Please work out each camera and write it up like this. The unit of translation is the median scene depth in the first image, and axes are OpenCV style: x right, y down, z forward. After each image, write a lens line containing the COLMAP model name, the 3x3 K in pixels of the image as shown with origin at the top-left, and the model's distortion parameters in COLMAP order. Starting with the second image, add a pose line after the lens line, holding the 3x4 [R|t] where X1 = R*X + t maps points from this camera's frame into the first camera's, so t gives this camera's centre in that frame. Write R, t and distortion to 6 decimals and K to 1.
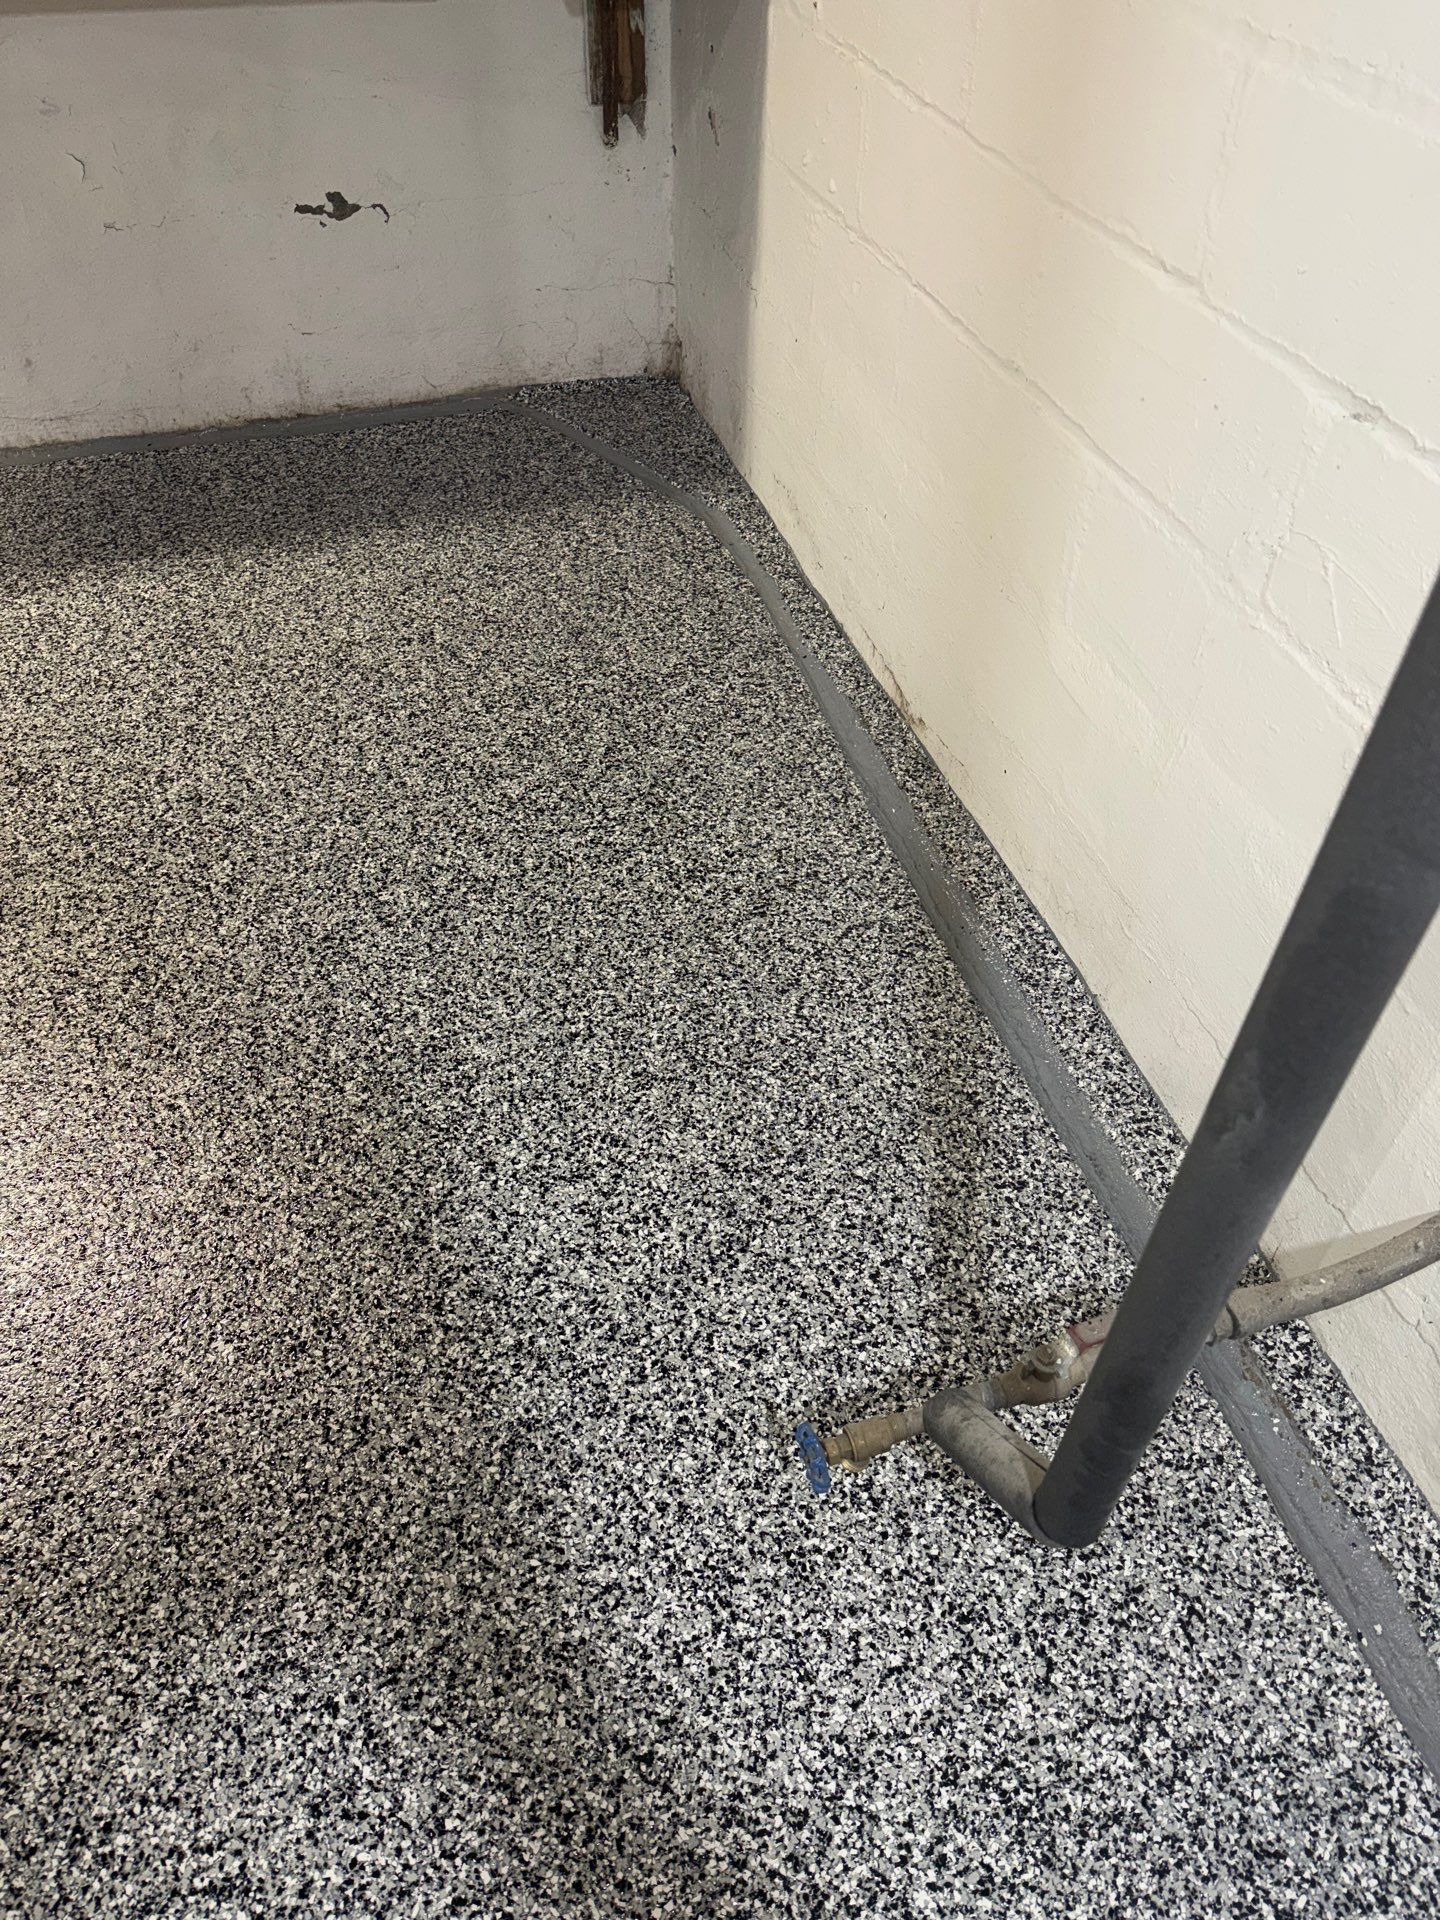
lens RADIAL K [[1370.0, 0, 720.0], [0, 1370.0, 960.0], [0, 0, 1]] dist [0.159643, -0.265909]
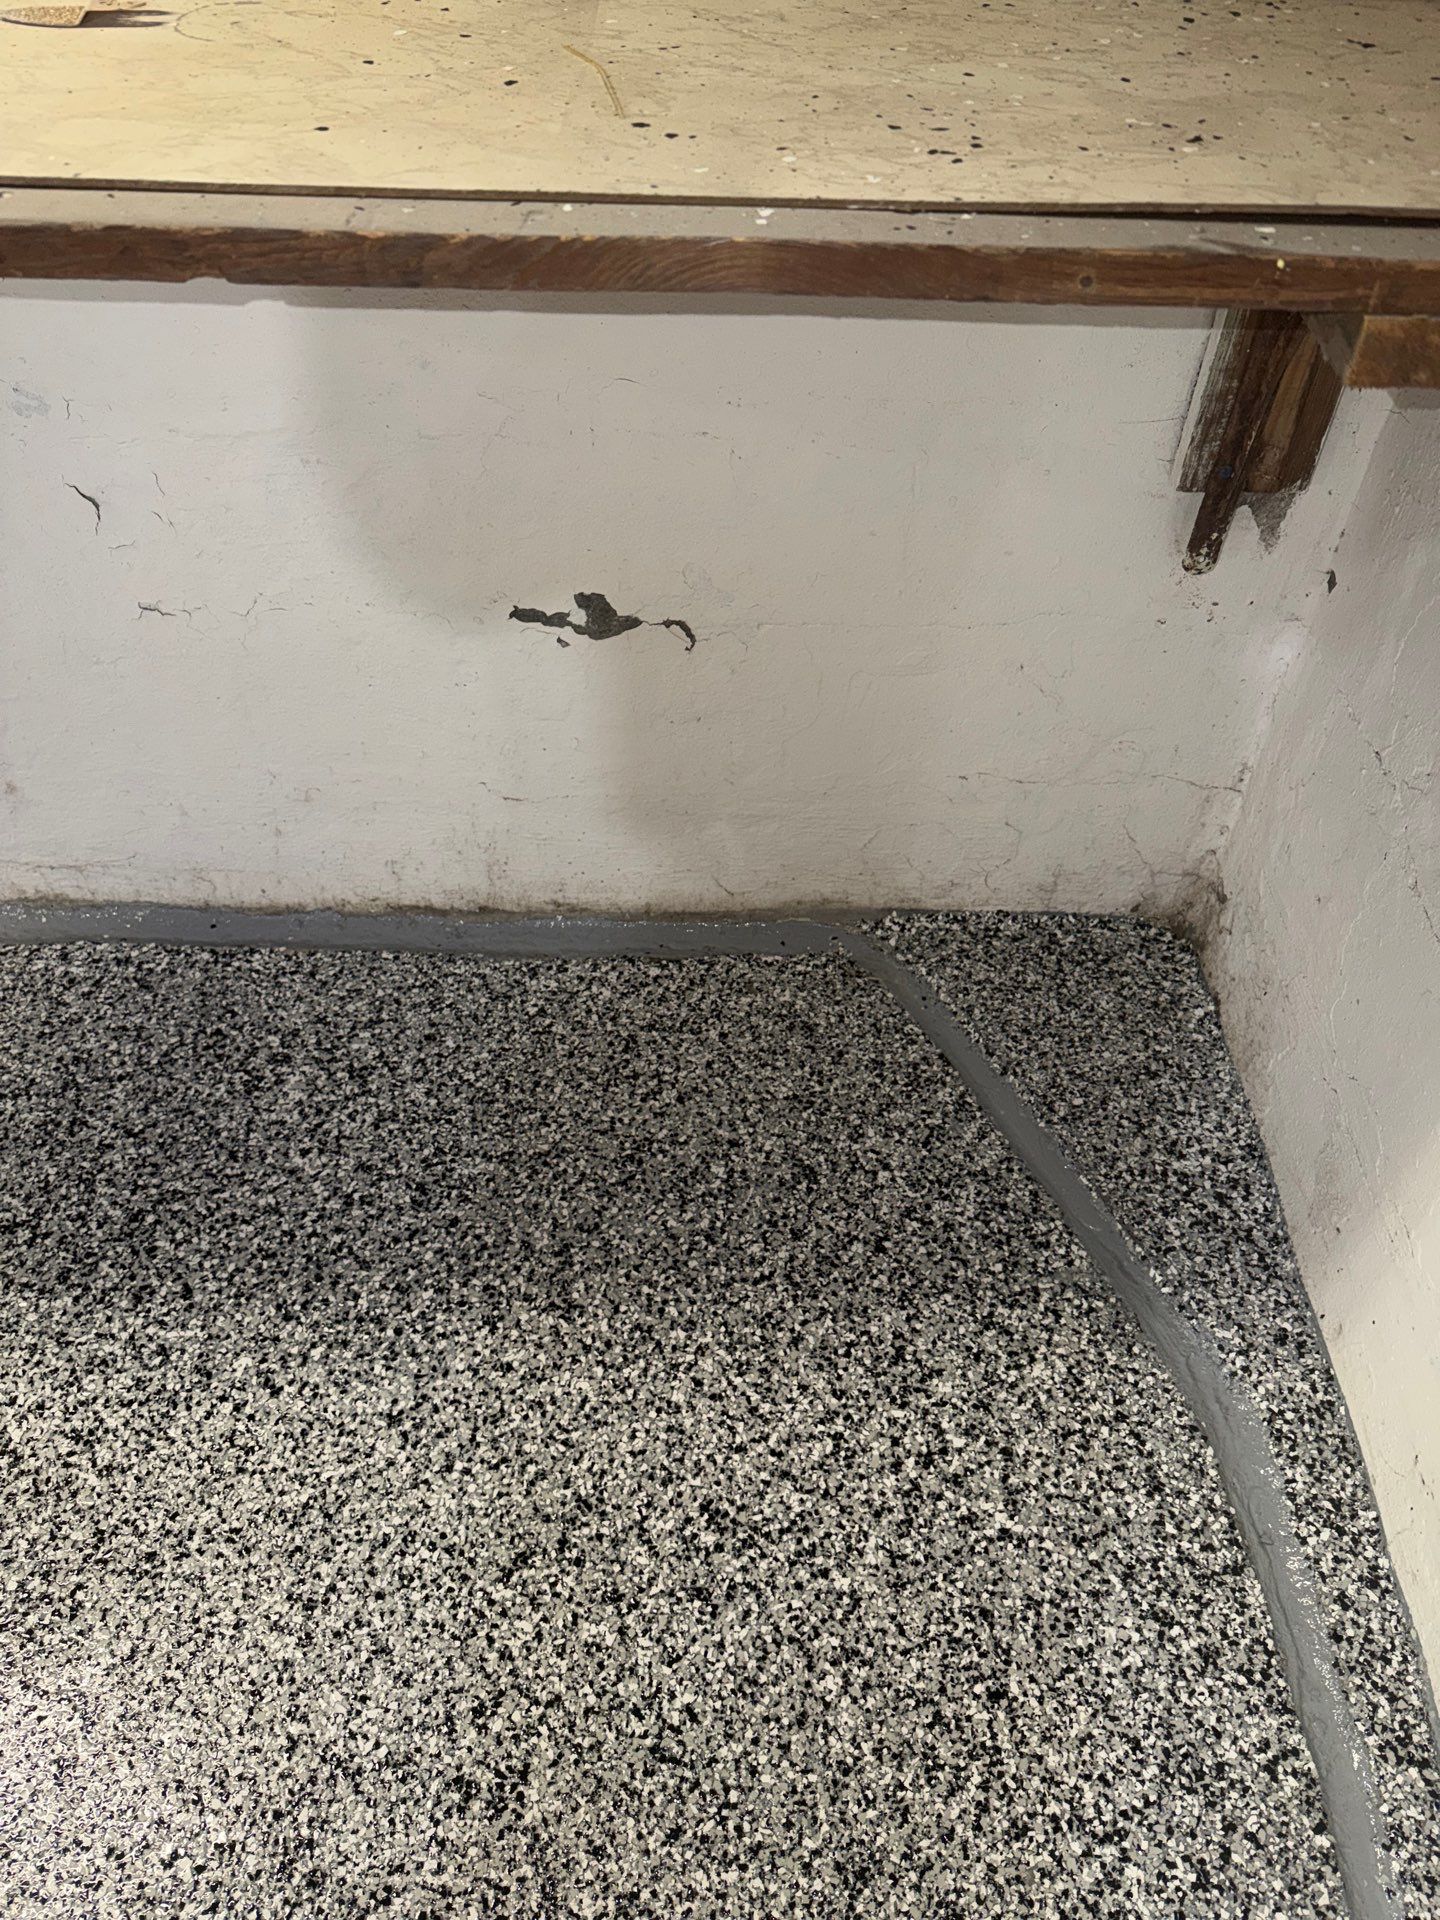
lens RADIAL K [[1370.0, 0, 720.0], [0, 1370.0, 960.0], [0, 0, 1]] dist [0.159643, -0.265909]
pose [[0.954349, 0.224468, -0.197059, -0.101551], [-0.214314, 0.974129, 0.071707, -0.436123], [0.208057, -0.026201, 0.977766, 0.497806]]
